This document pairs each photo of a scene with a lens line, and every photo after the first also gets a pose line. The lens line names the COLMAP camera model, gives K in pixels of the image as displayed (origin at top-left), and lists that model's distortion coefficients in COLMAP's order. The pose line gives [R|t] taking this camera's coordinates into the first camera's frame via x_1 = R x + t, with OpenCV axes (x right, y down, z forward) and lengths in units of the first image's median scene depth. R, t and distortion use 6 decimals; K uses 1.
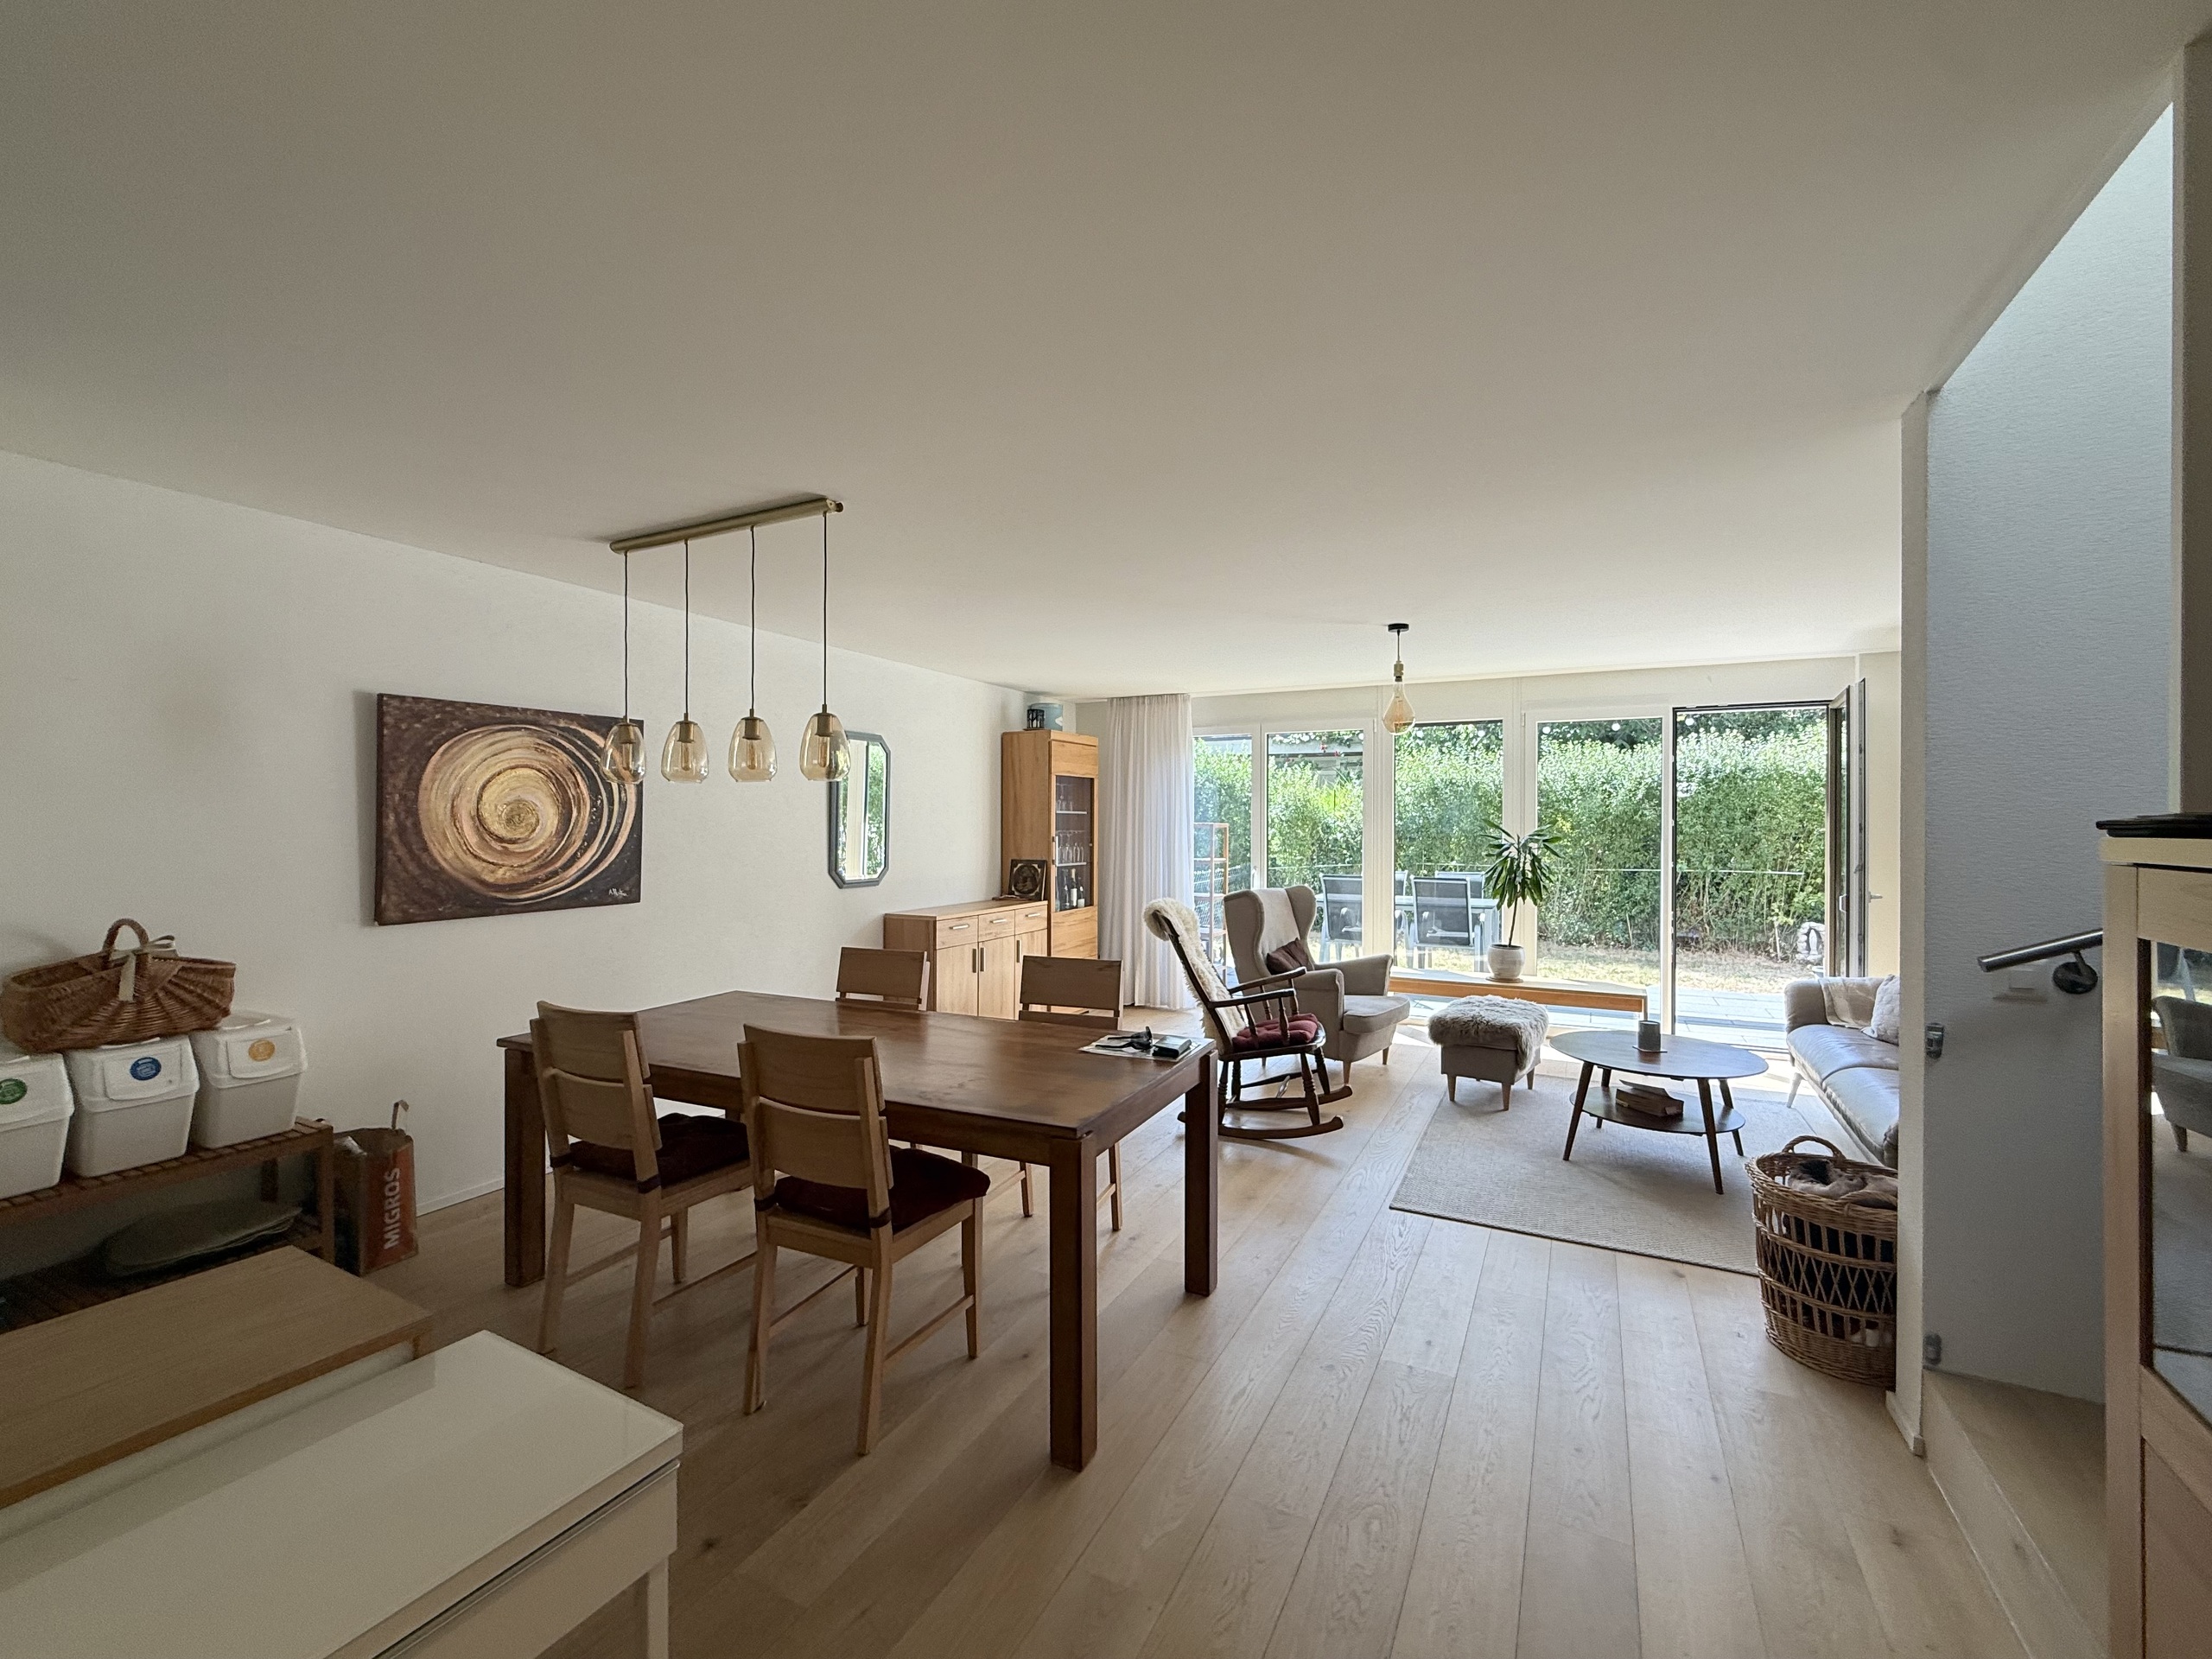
lens RADIAL K [[942.8, 0, 1107.2], [0, 942.8, 824.9], [0, 0, 1]] dist [-0.001464, -0.000124]
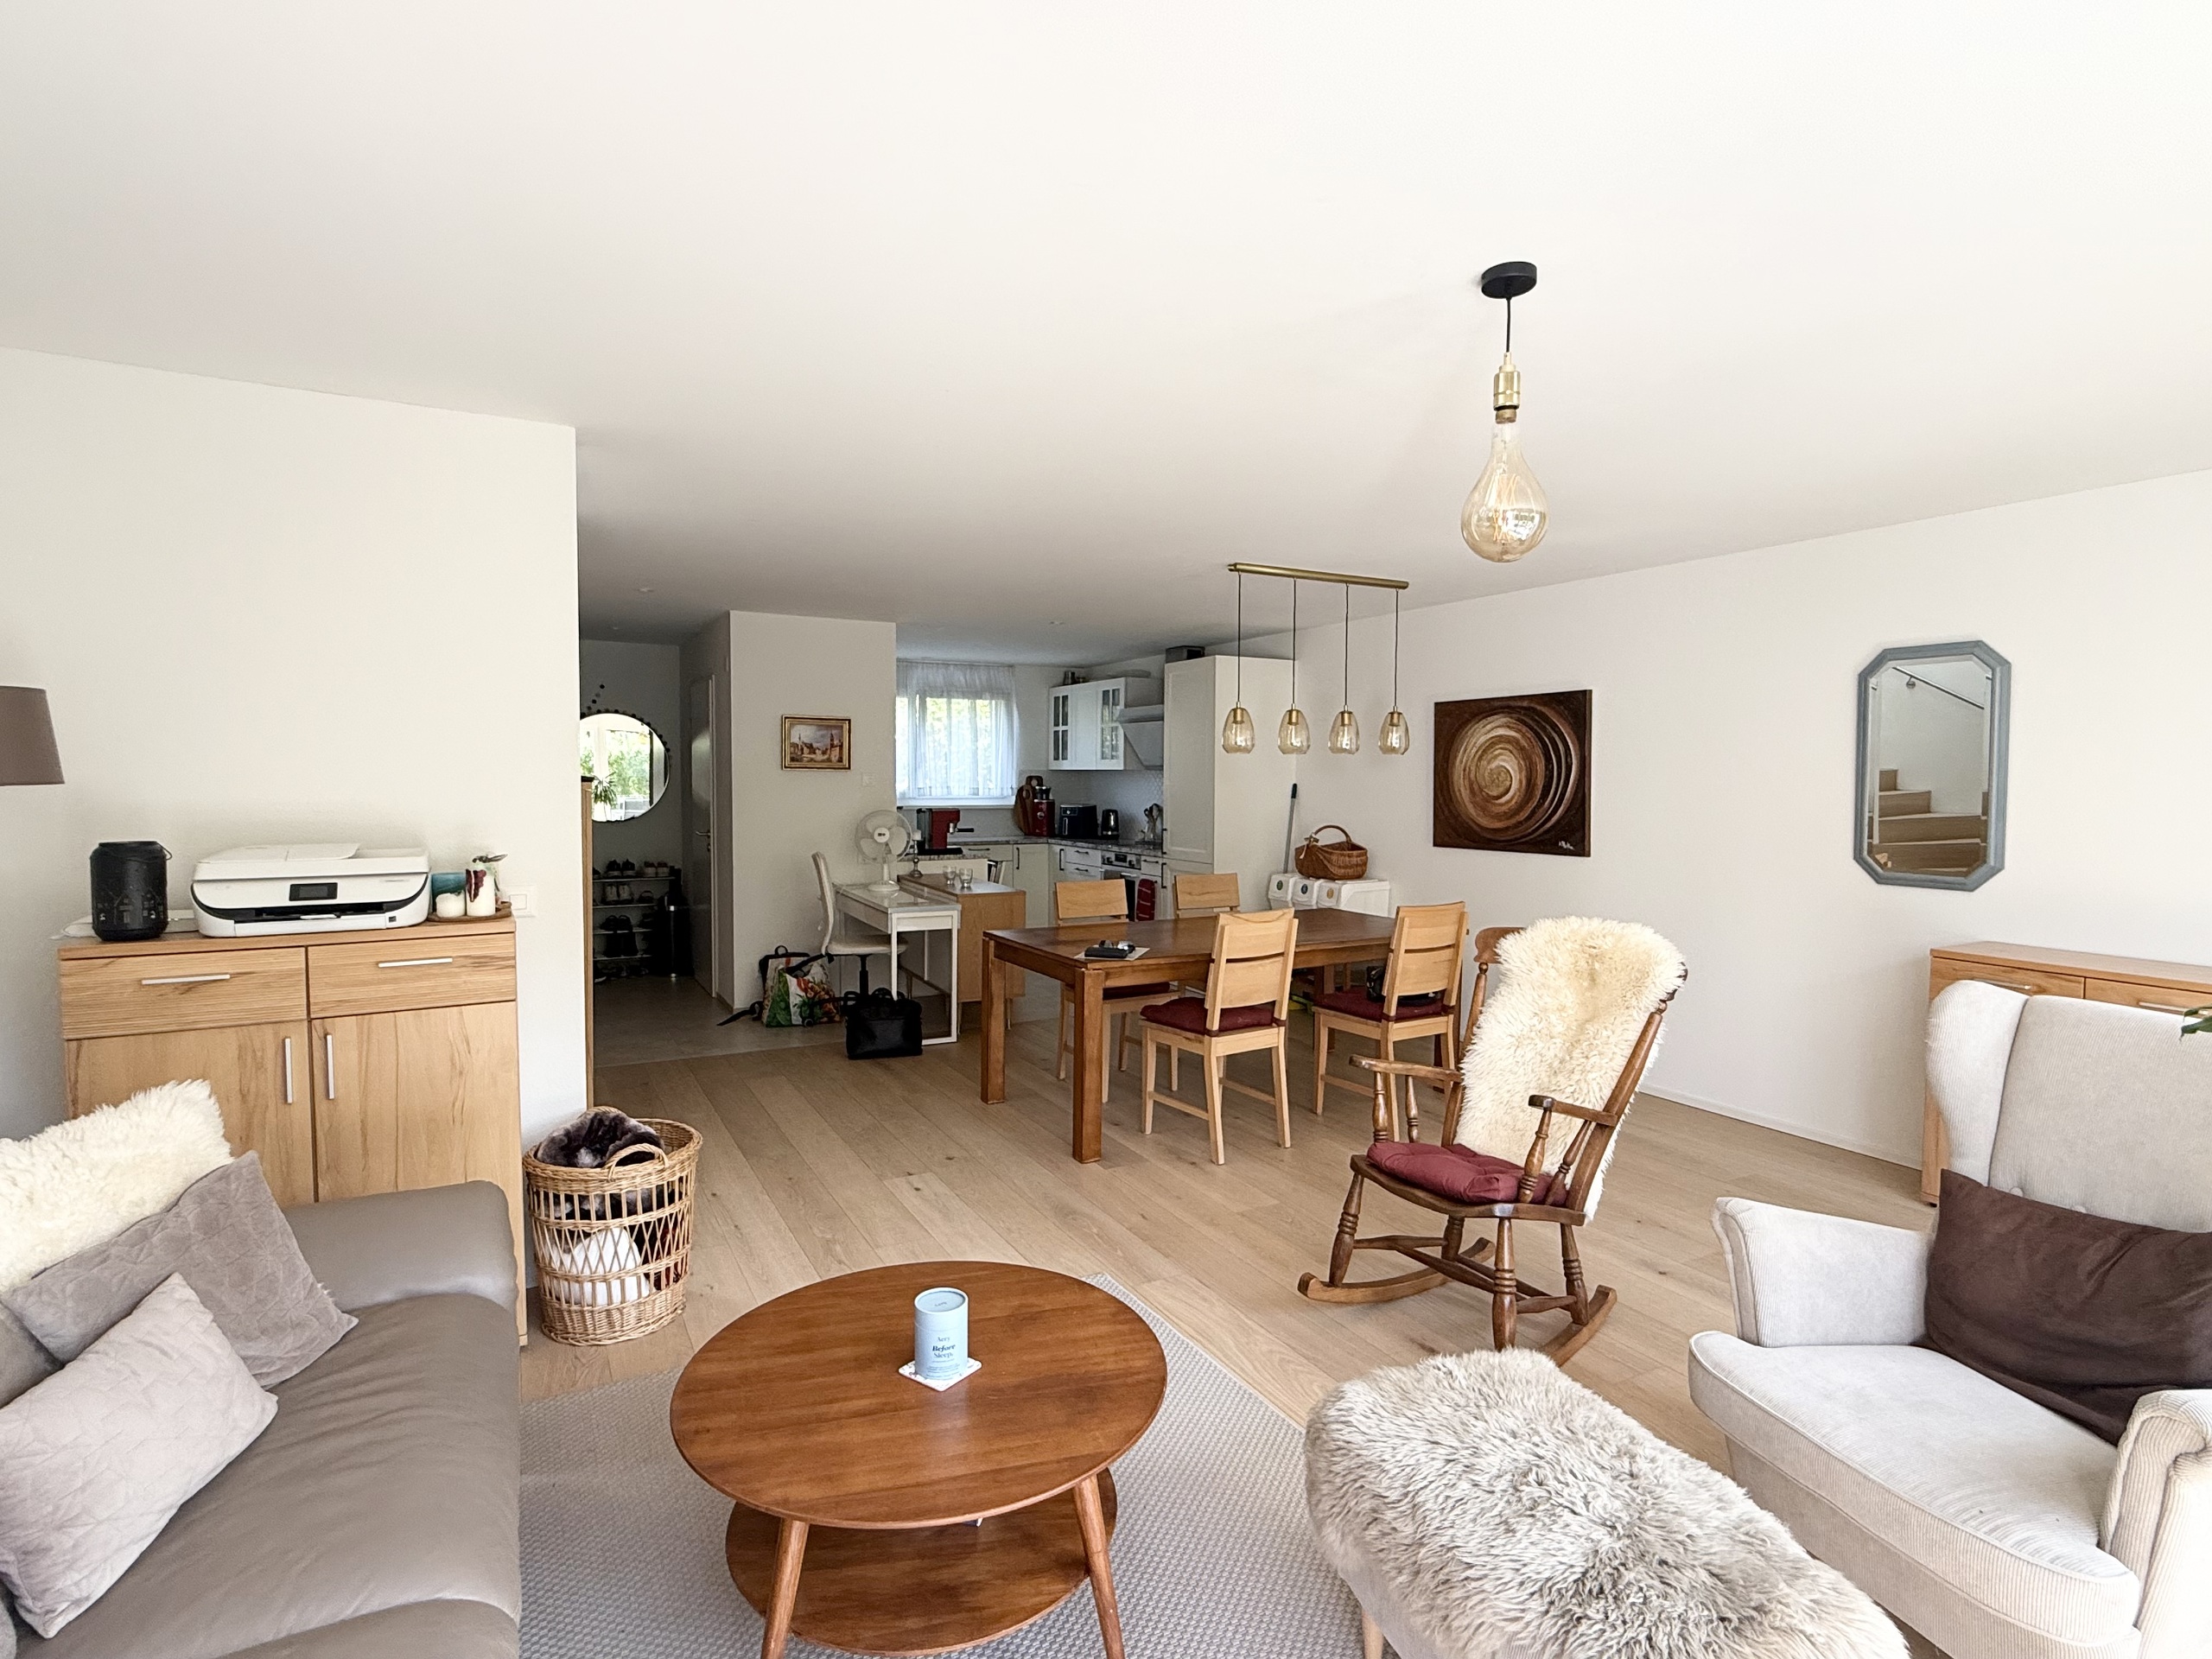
lens RADIAL K [[1129.8, 0, 1118.3], [0, 1129.8, 831.0], [0, 0, 1]] dist [-0.002517, 0.002901]
pose [[-0.556345, 0.037991, -0.830082, 0.901107], [-0.005806, 0.998752, 0.049602, -0.009311], [0.830931, 0.032416, -0.555430, 1.284201]]
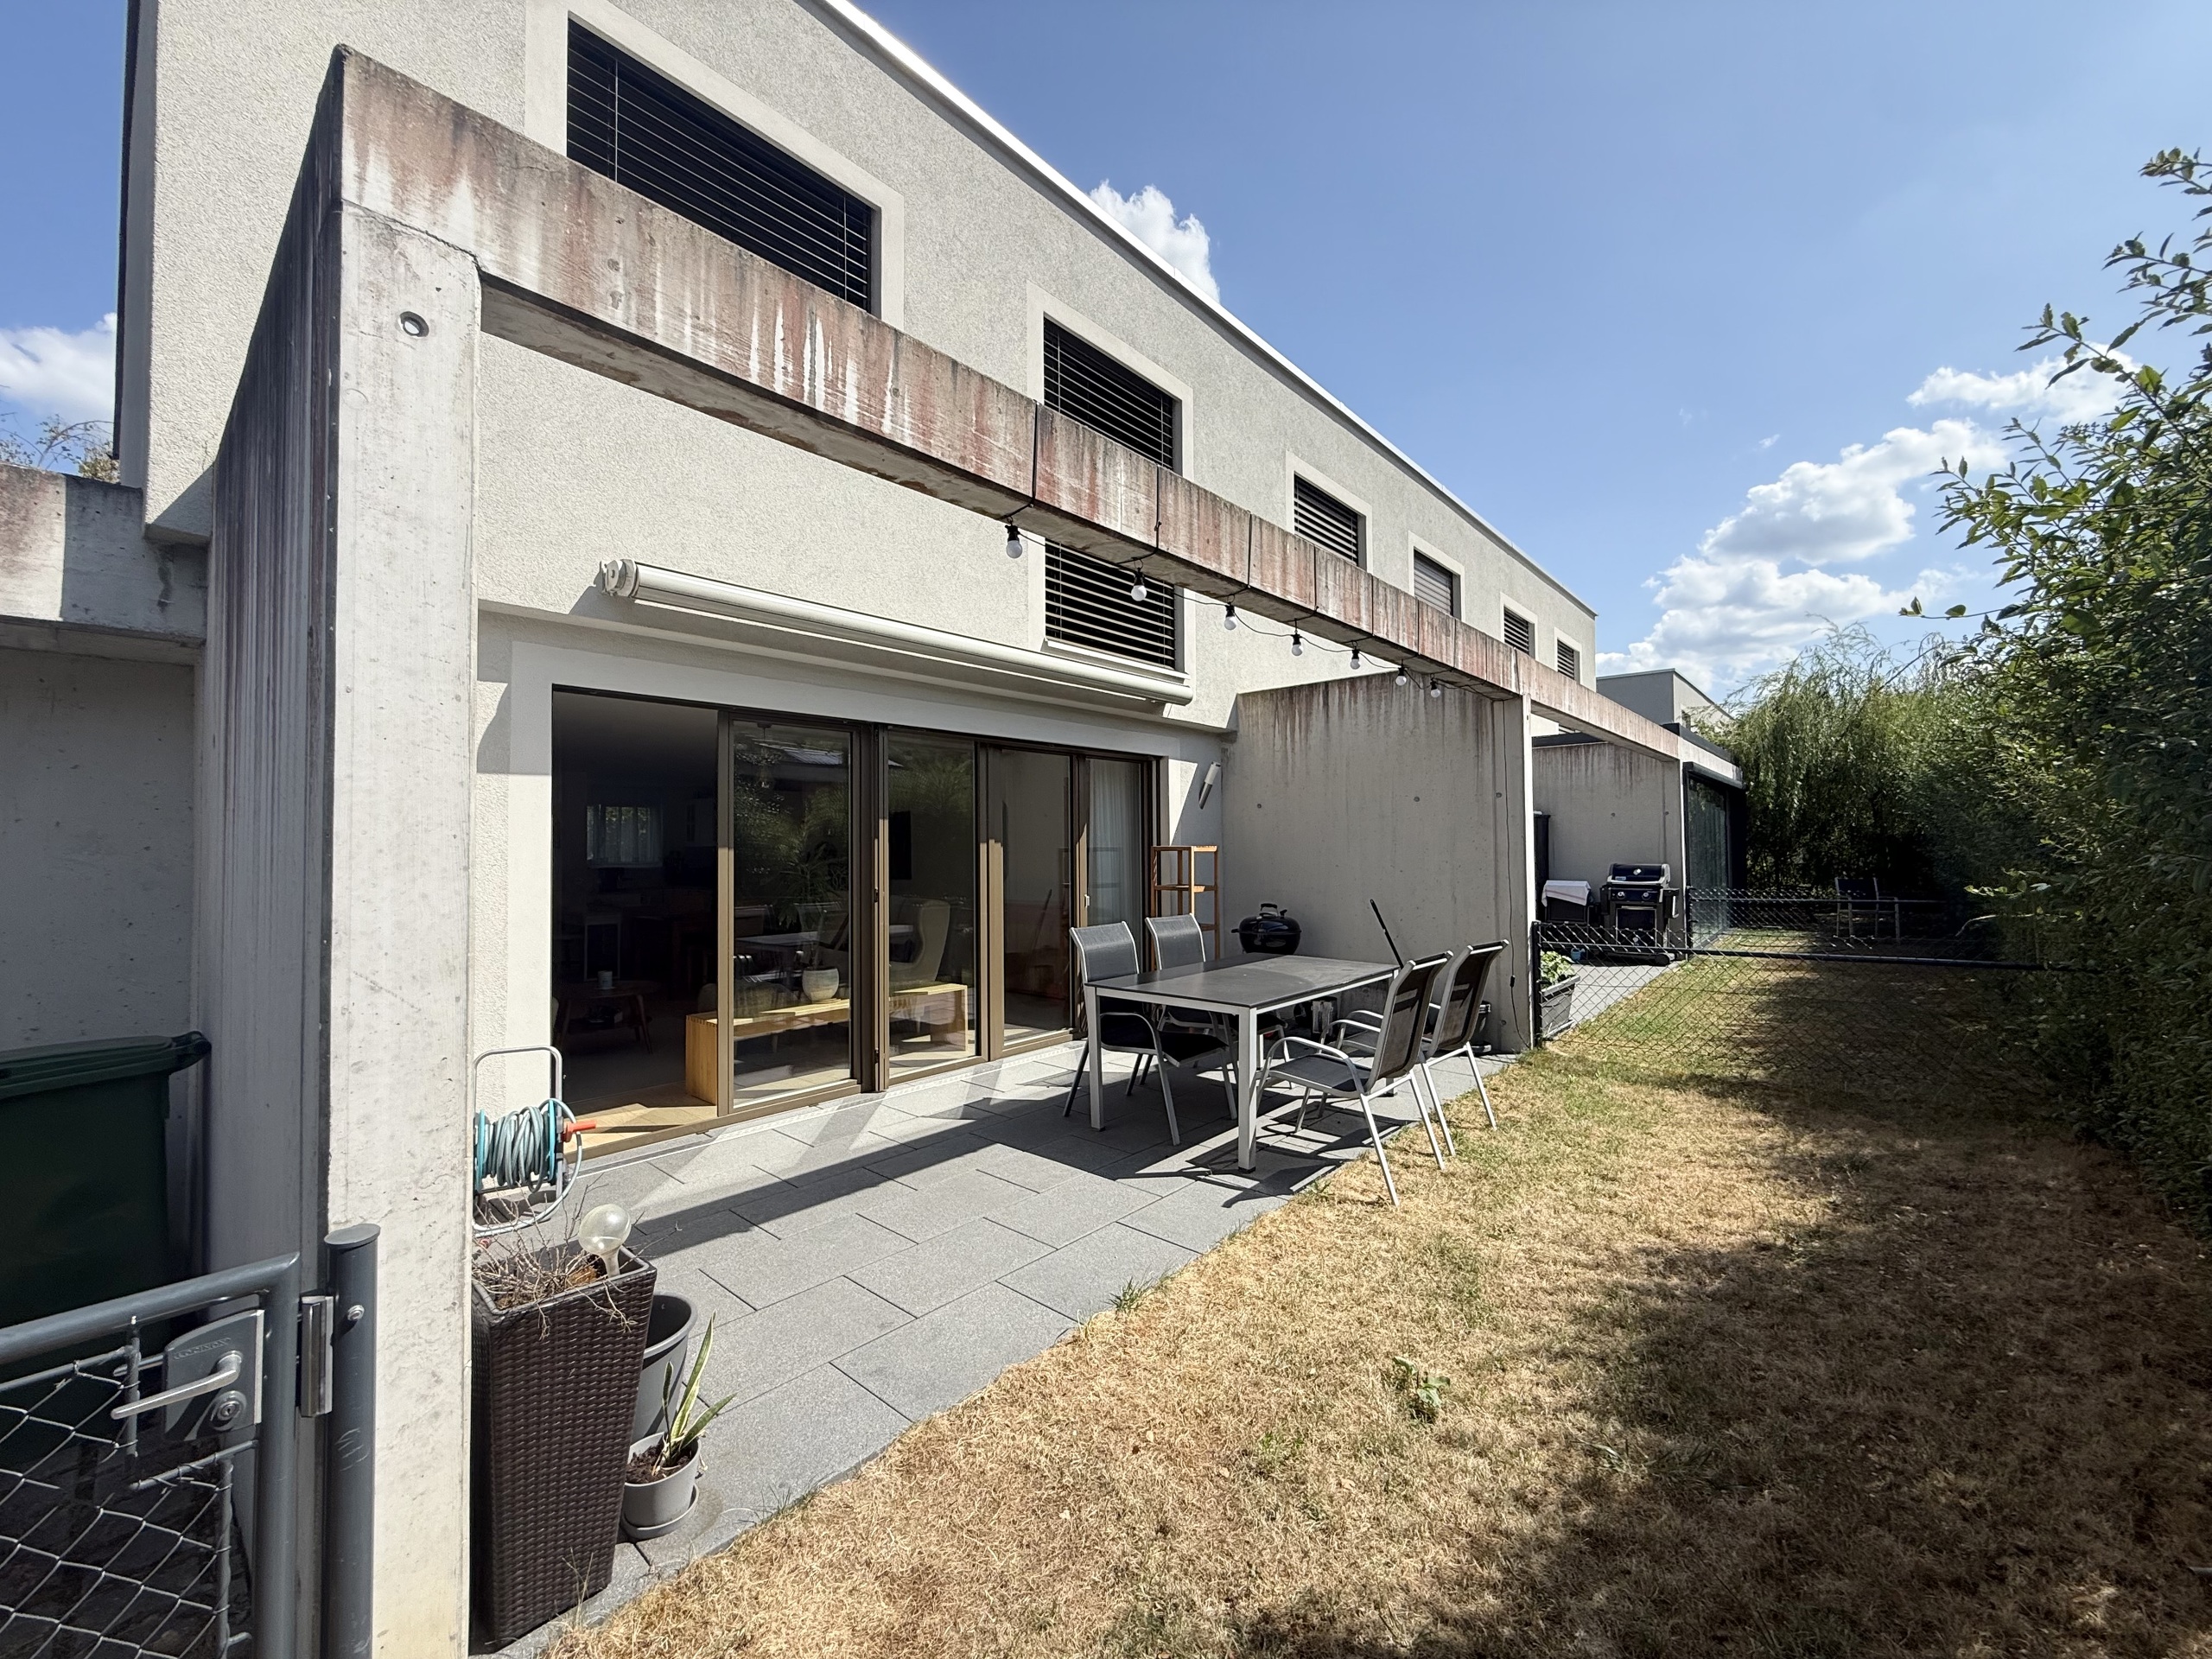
lens RADIAL K [[875.6, 0, 1094.5], [0, 875.6, 828.1], [0, 0, 1]] dist [-0.010301, 0.000303]
pose [[-0.246630, -0.021752, -0.968866, 1.760330], [0.008296, 0.999664, -0.024556, 0.002894], [0.969074, -0.014094, -0.246366, 2.107521]]
